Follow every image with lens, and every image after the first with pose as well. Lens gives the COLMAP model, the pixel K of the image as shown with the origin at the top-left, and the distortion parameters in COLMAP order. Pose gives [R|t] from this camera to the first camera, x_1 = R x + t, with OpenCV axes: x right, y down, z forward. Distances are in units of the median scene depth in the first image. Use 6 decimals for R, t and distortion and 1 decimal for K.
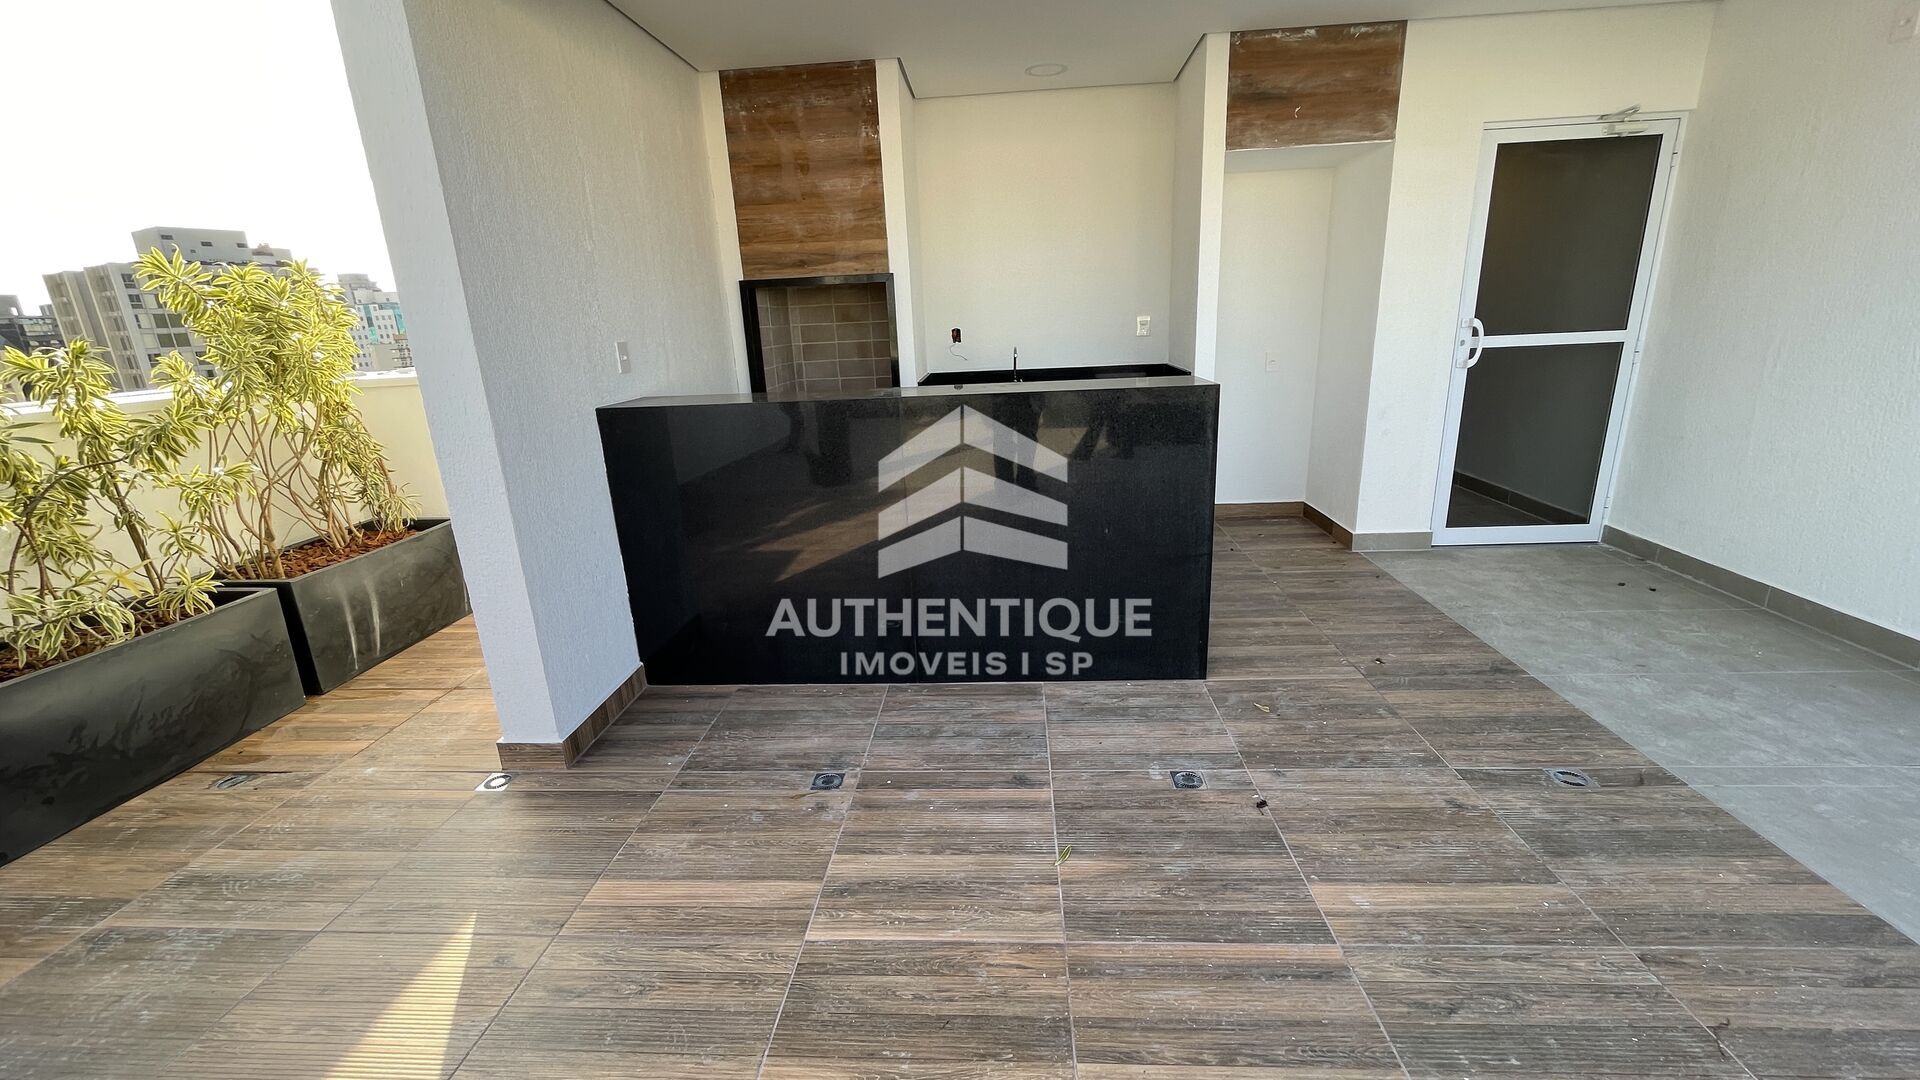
lens RADIAL K [[780.4, 0, 957.7], [0, 780.4, 545.9], [0, 0, 1]] dist [-0.002552, 0.000067]
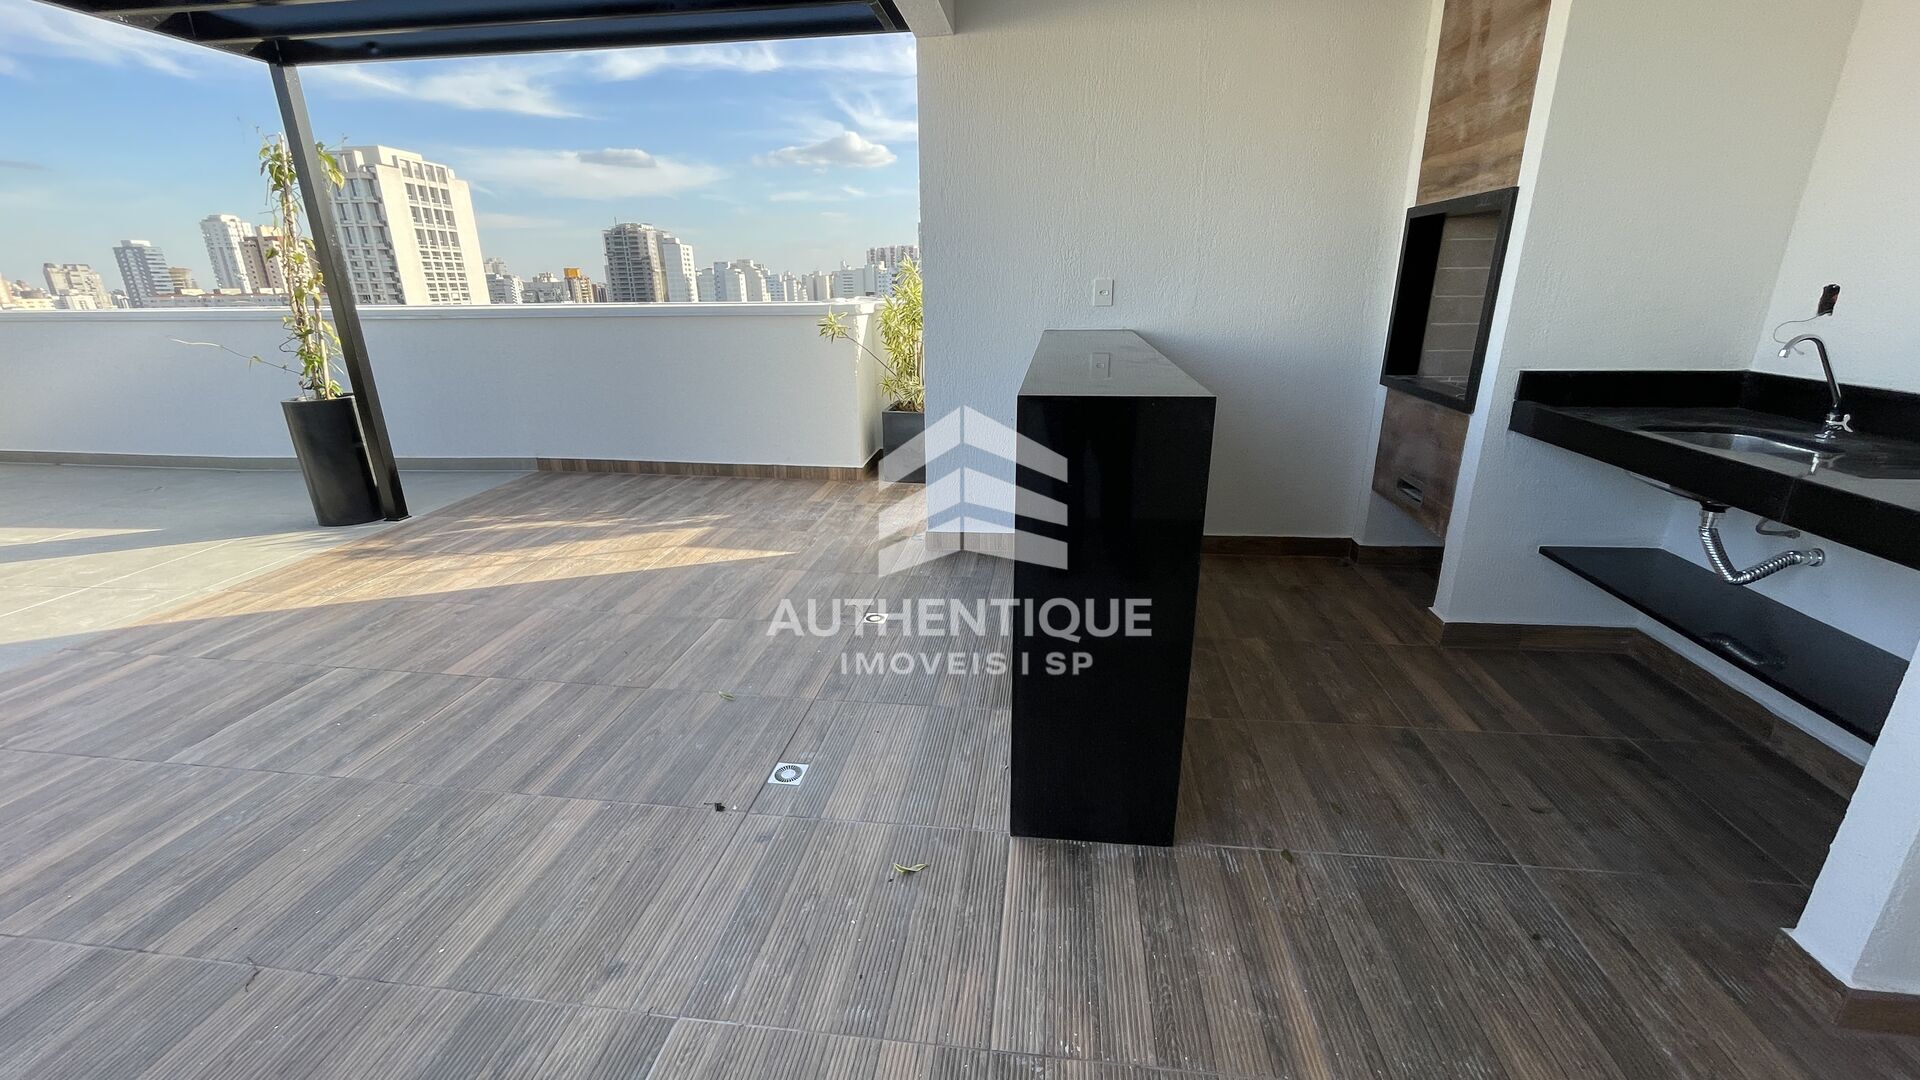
lens RADIAL K [[780.4, 0, 944.8], [0, 780.4, 528.9], [0, 0, 1]] dist [-0.002552, 0.000067]
pose [[-0.066978, 0.345618, -0.935982, 1.266516], [-0.268130, 0.897346, 0.350538, -0.415191], [0.961052, 0.274443, 0.032568, 1.269283]]
